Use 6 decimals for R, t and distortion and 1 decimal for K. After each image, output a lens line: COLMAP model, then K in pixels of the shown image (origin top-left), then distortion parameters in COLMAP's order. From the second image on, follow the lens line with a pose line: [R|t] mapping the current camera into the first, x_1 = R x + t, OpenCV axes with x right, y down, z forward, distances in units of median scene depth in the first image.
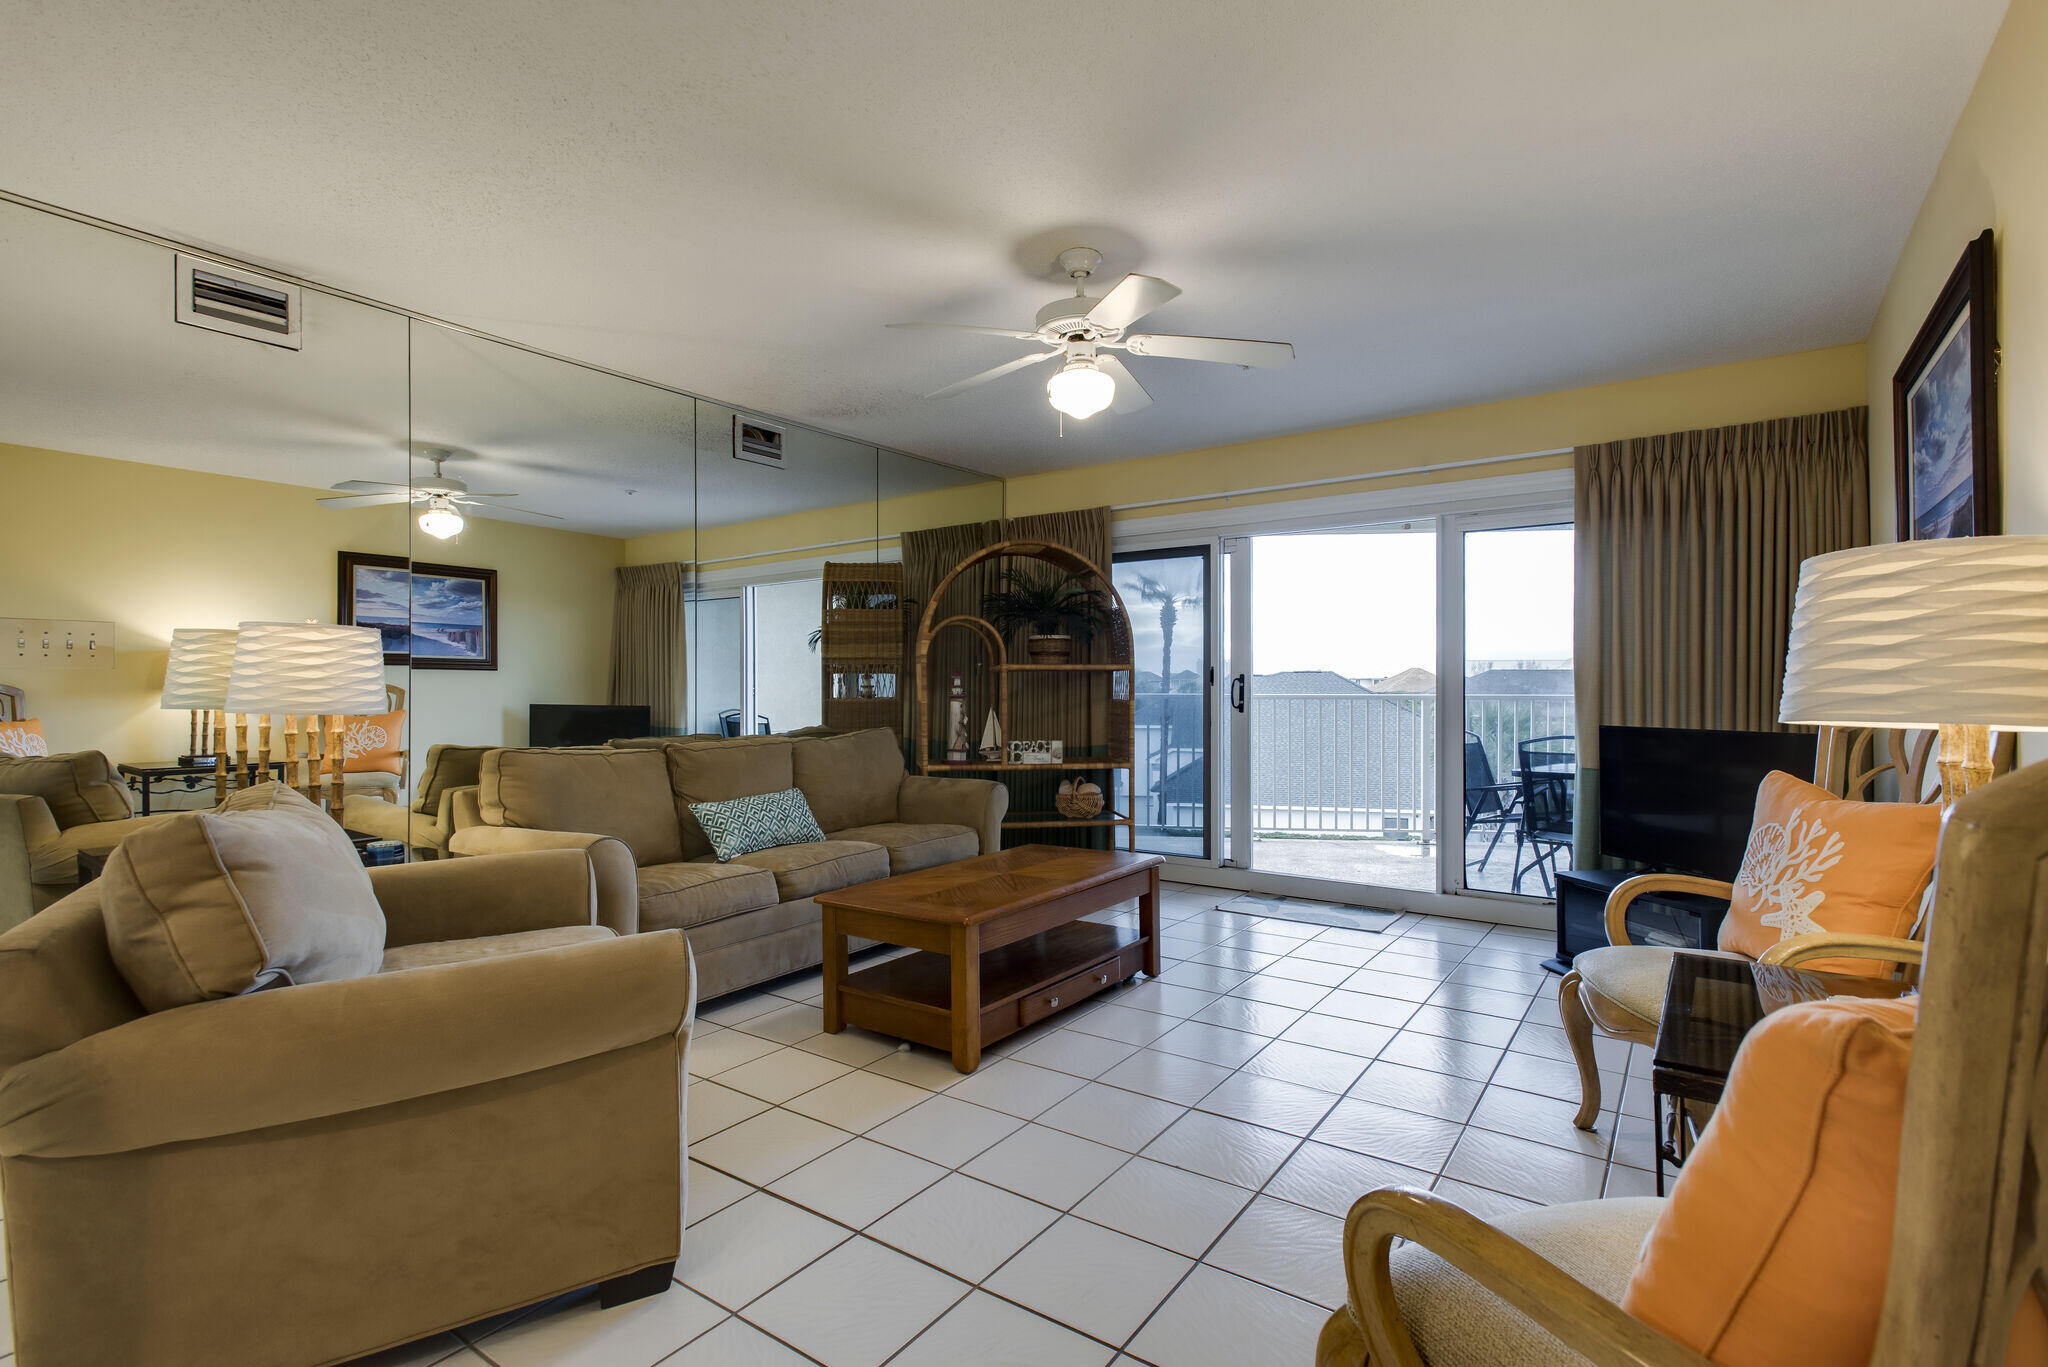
lens RADIAL K [[964.3, 0, 1024.0], [0, 964.3, 683.5], [0, 0, 1]] dist [0.009942, -0.000056]
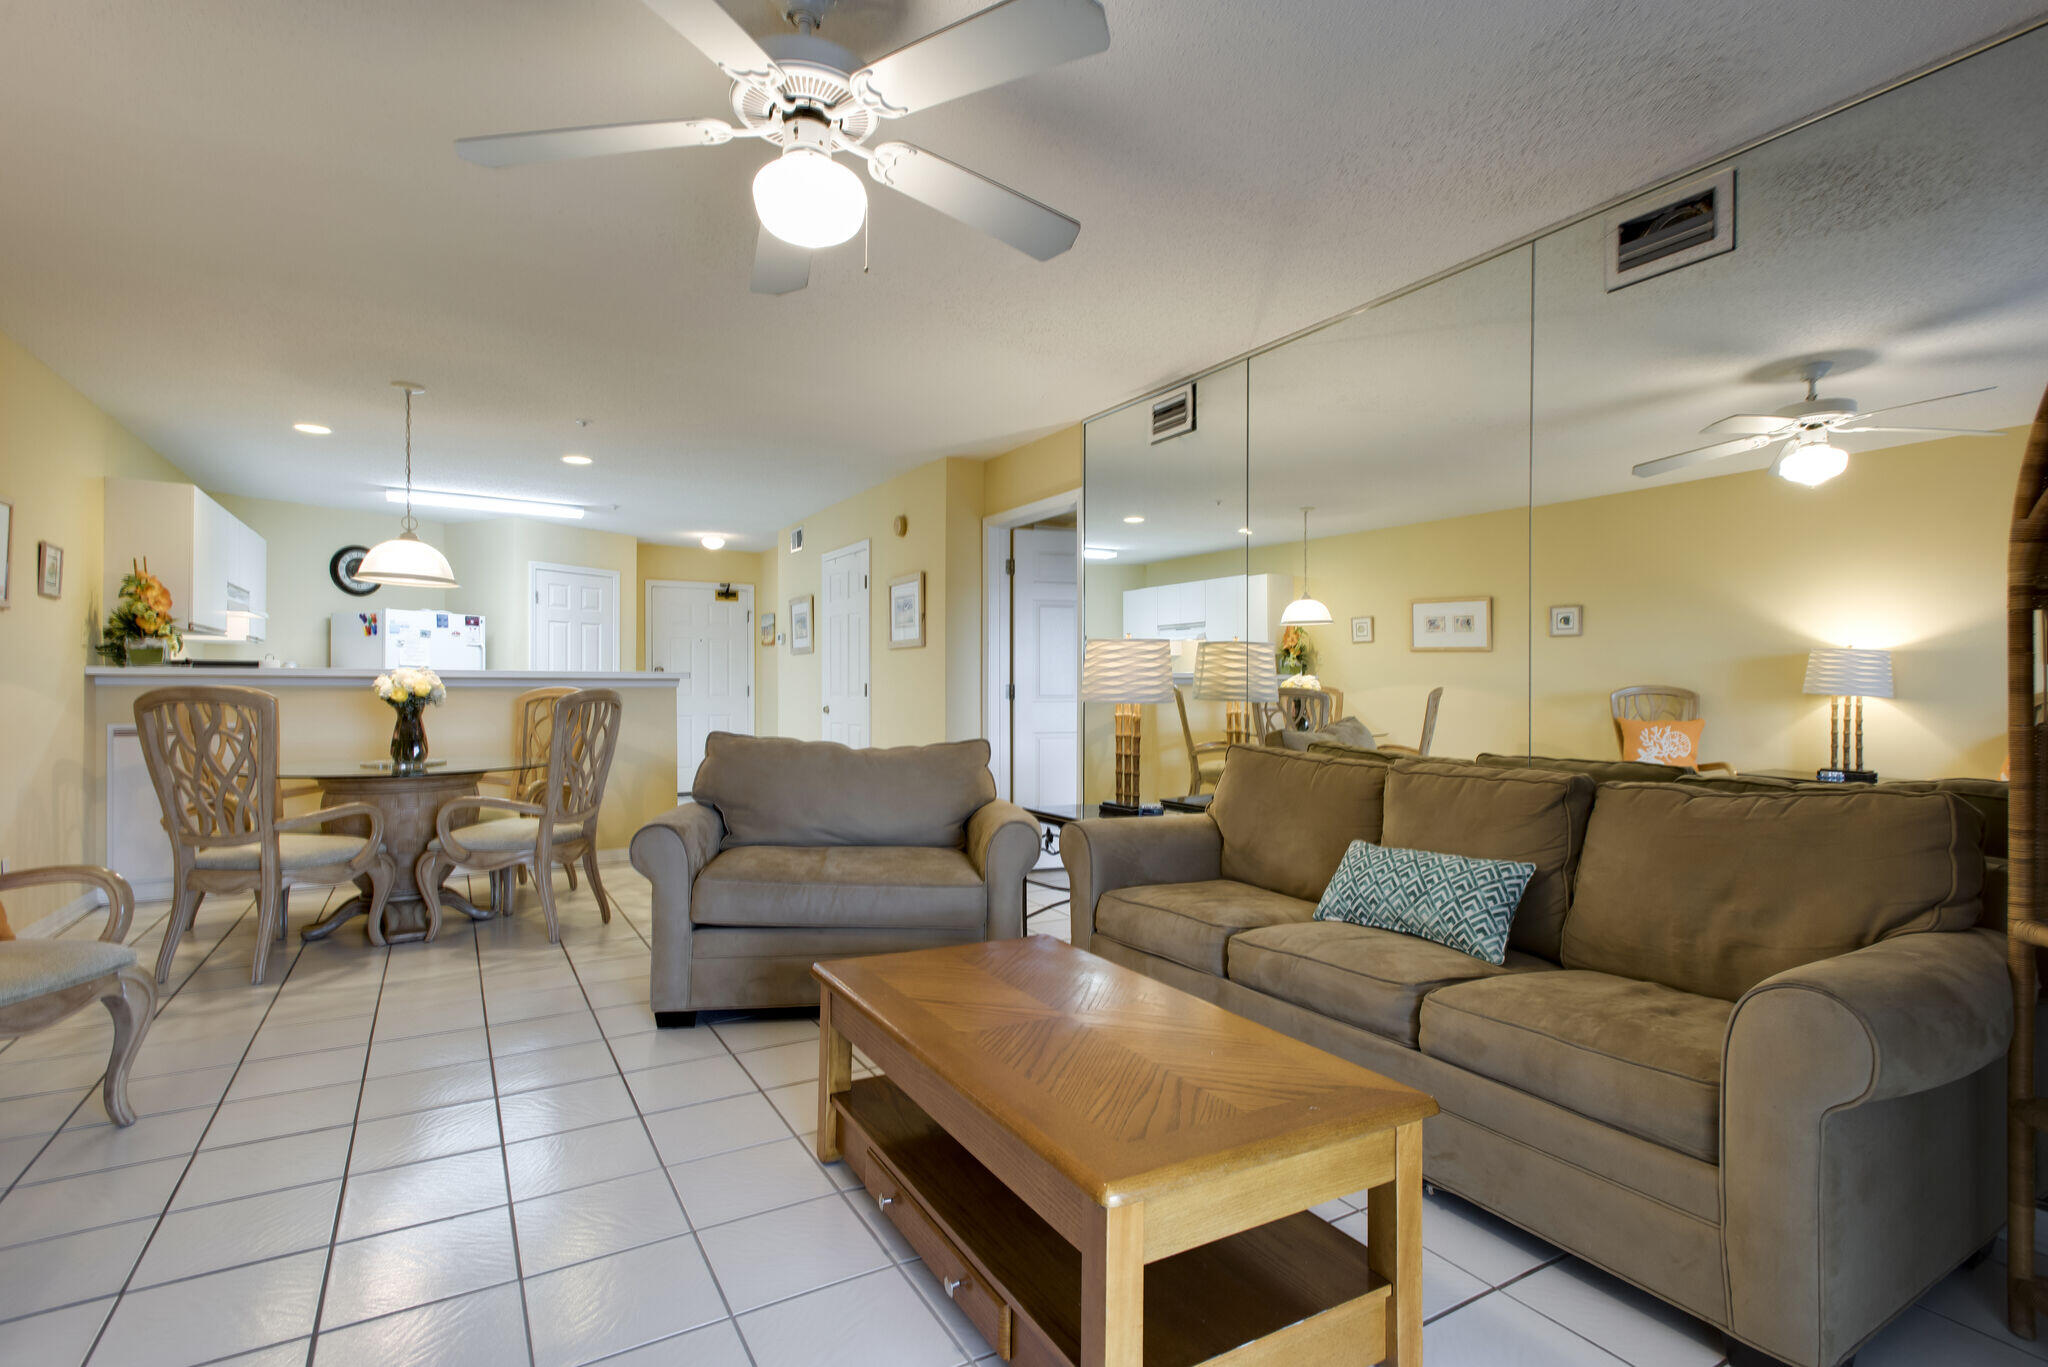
lens RADIAL K [[979.0, 0, 1055.0], [0, 979.0, 688.4], [0, 0, 1]] dist [0.004659, -0.000494]
pose [[-0.392597, 0.004161, -0.919701, 0.369060], [0.002605, 0.999991, 0.003412, 0.004031], [0.919707, -0.001056, -0.392605, 0.897142]]
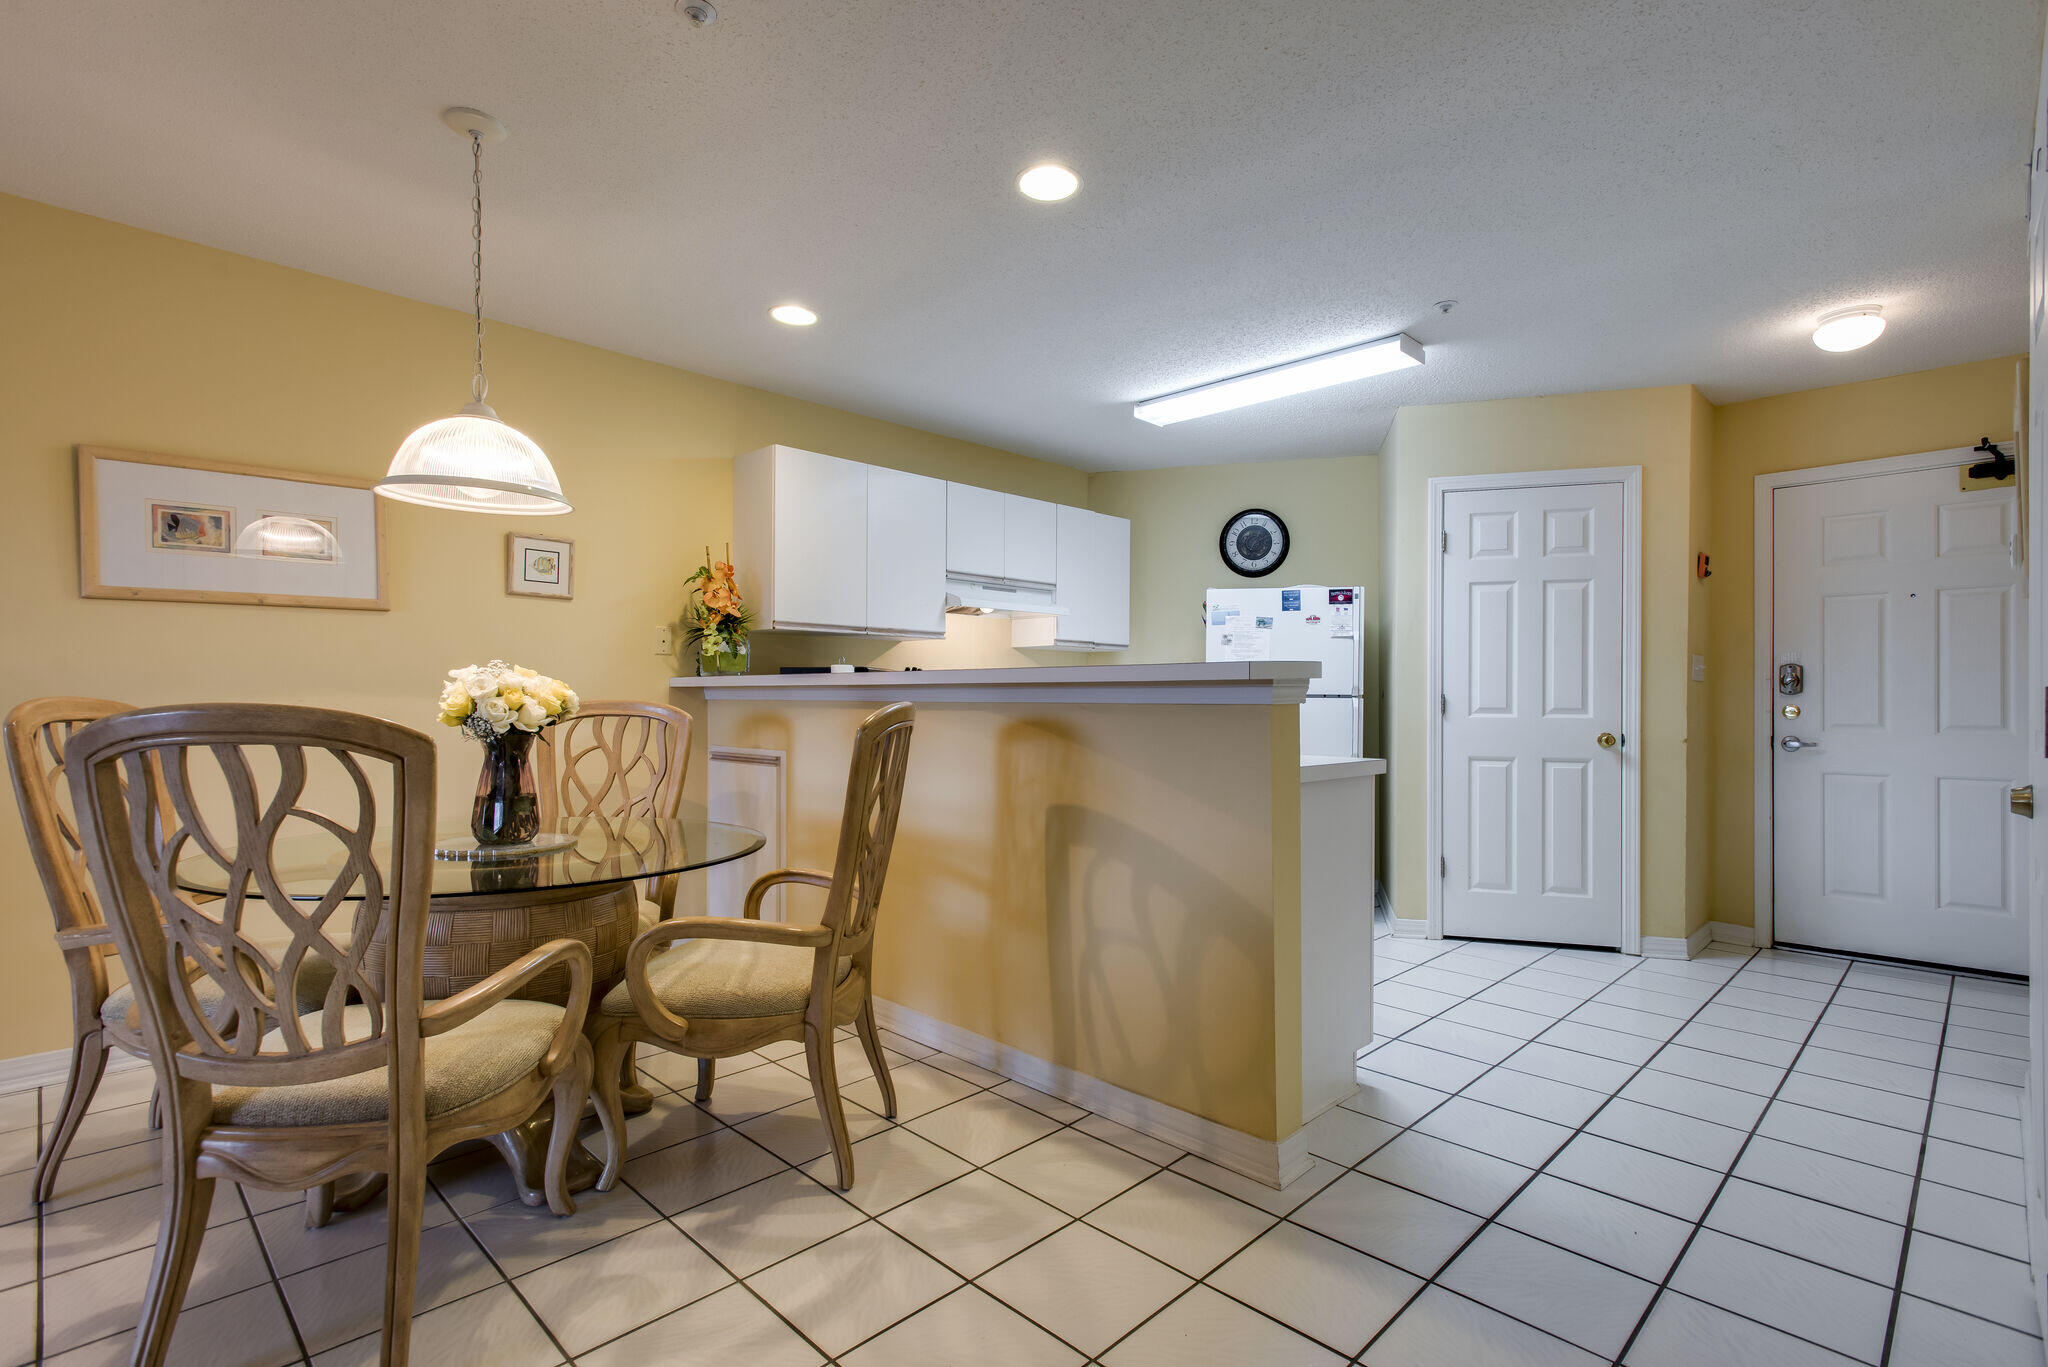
lens RADIAL K [[970.3, 0, 990.7], [0, 970.3, 695.8], [0, 0, 1]] dist [0.012074, -0.000252]
pose [[-0.983395, -0.002884, 0.181455, -0.610198], [-0.004432, 0.999957, -0.008127, 0.005599], [-0.181424, -0.008796, -0.983366, 0.384883]]
